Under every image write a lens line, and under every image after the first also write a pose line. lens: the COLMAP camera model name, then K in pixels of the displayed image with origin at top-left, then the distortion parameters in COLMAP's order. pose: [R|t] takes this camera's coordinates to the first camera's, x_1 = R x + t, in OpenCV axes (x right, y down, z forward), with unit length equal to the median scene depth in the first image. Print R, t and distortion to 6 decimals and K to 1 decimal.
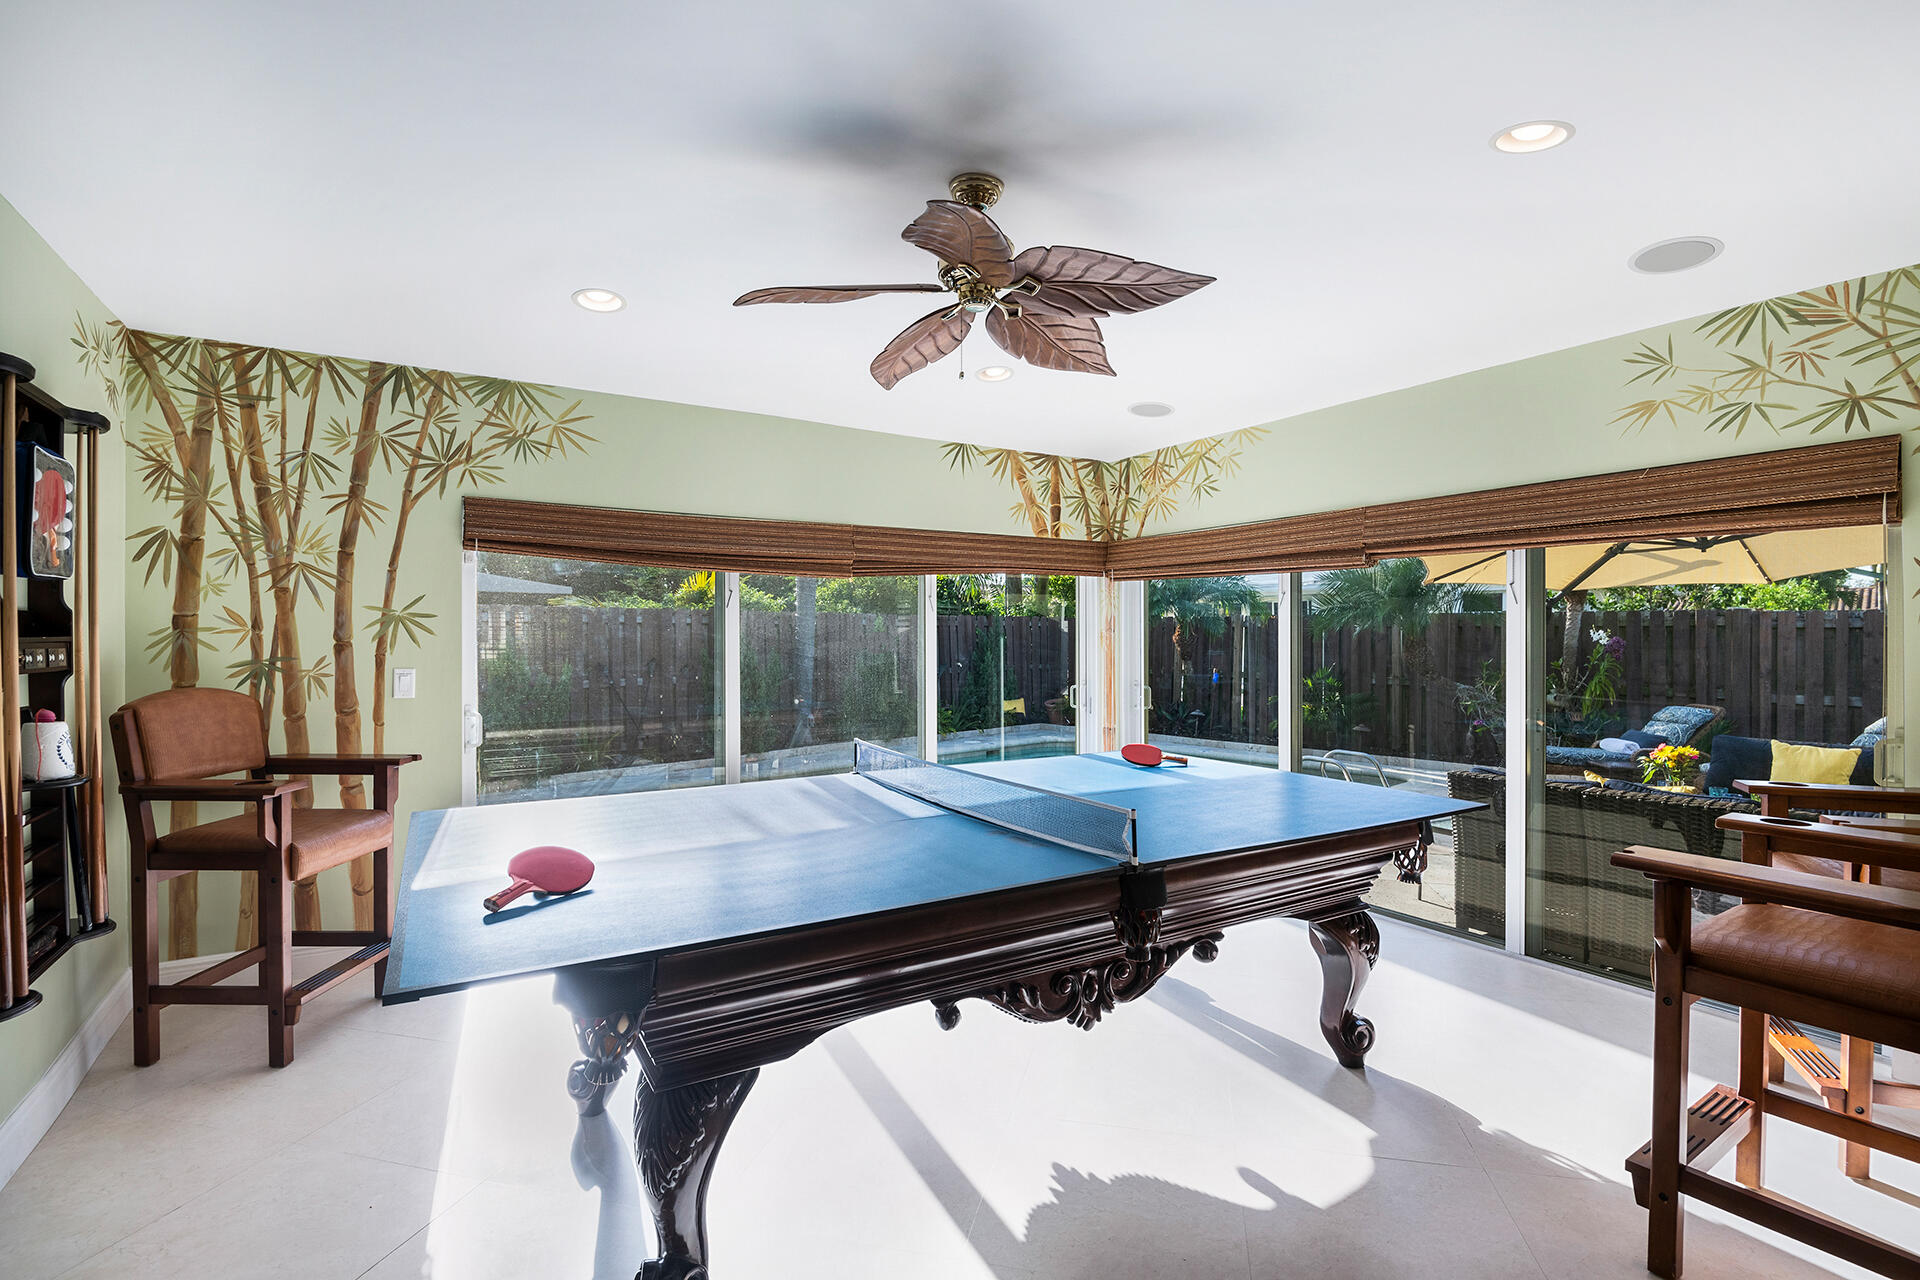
lens RADIAL K [[899.0, 0, 957.3], [0, 899.0, 634.0], [0, 0, 1]] dist [-0.025334, -0.001210]
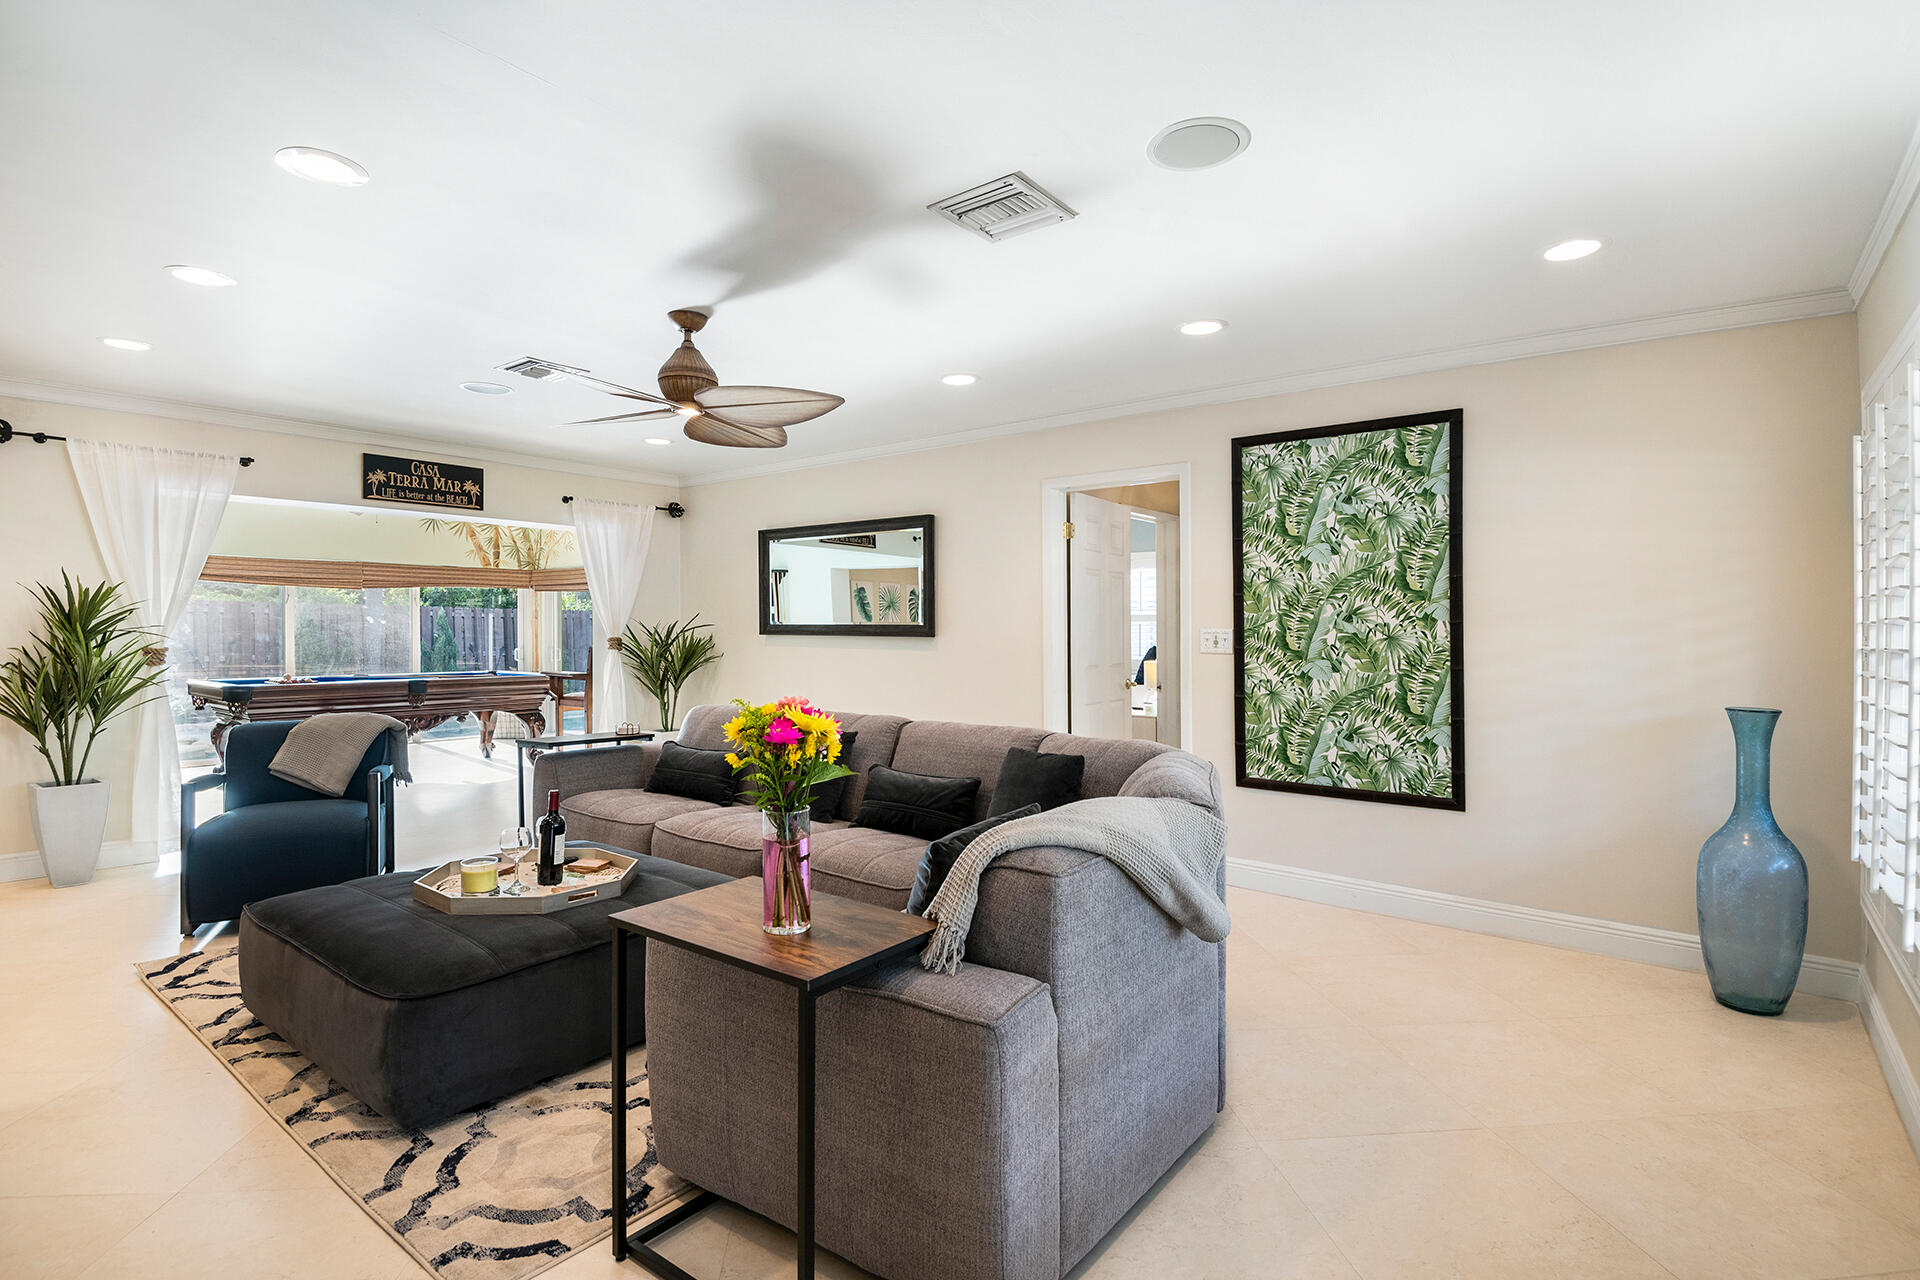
lens RADIAL K [[922.2, 0, 959.7], [0, 922.2, 636.0], [0, 0, 1]] dist [-0.015920, 0.000159]
pose [[0.938975, 0.000444, 0.343985, 0.582008], [-0.002694, 0.999978, 0.006064, 0.033520], [-0.343974, -0.006621, 0.938956, -1.841561]]
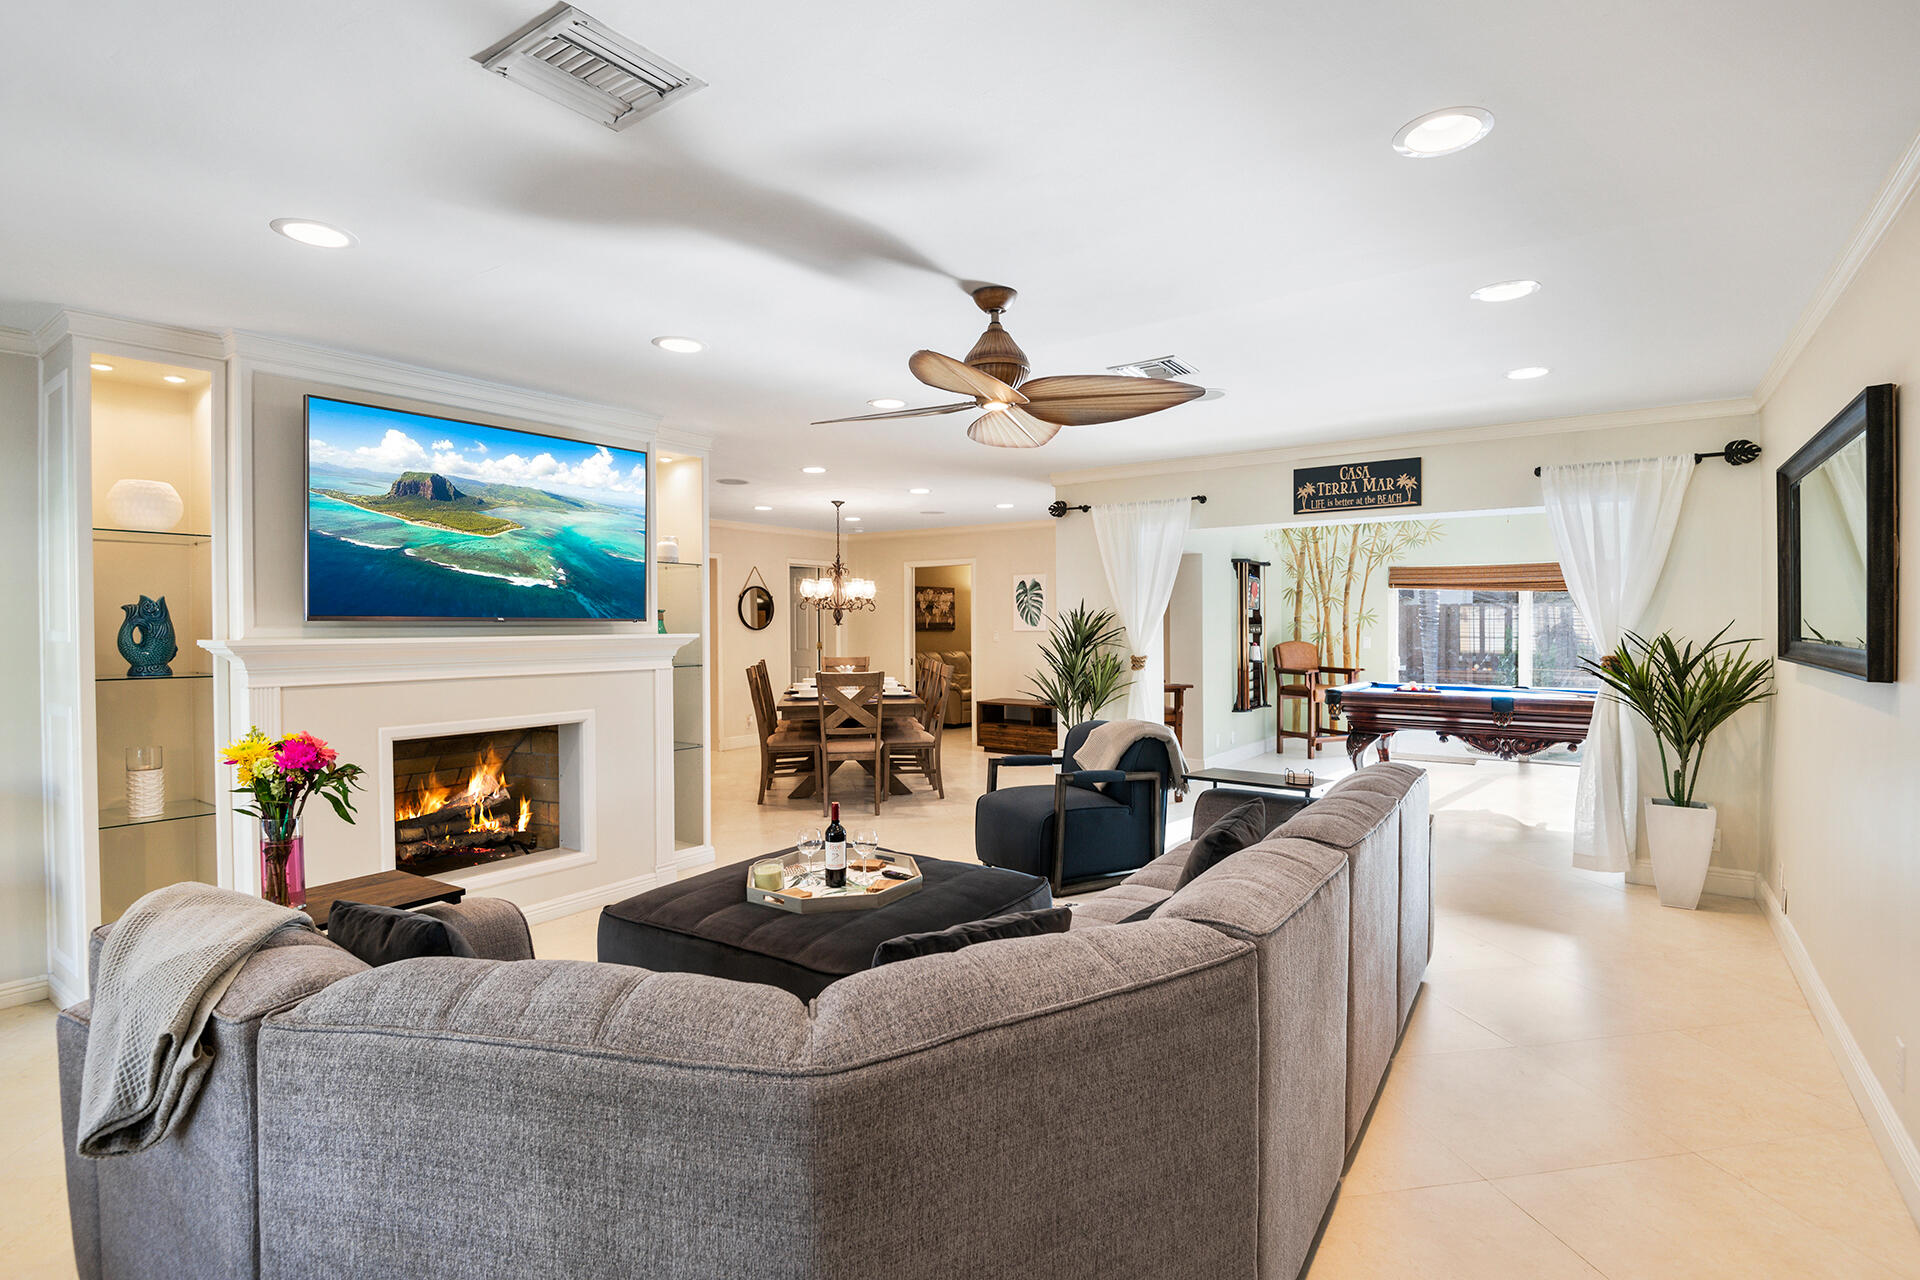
lens RADIAL K [[922.2, 0, 968.6], [0, 922.2, 643.3], [0, 0, 1]] dist [-0.015920, 0.000159]
pose [[0.396664, 0.017357, -0.917800, 1.429545], [0.003608, 0.999784, 0.020466, -0.000521], [0.917957, -0.011429, 0.396515, -1.161087]]
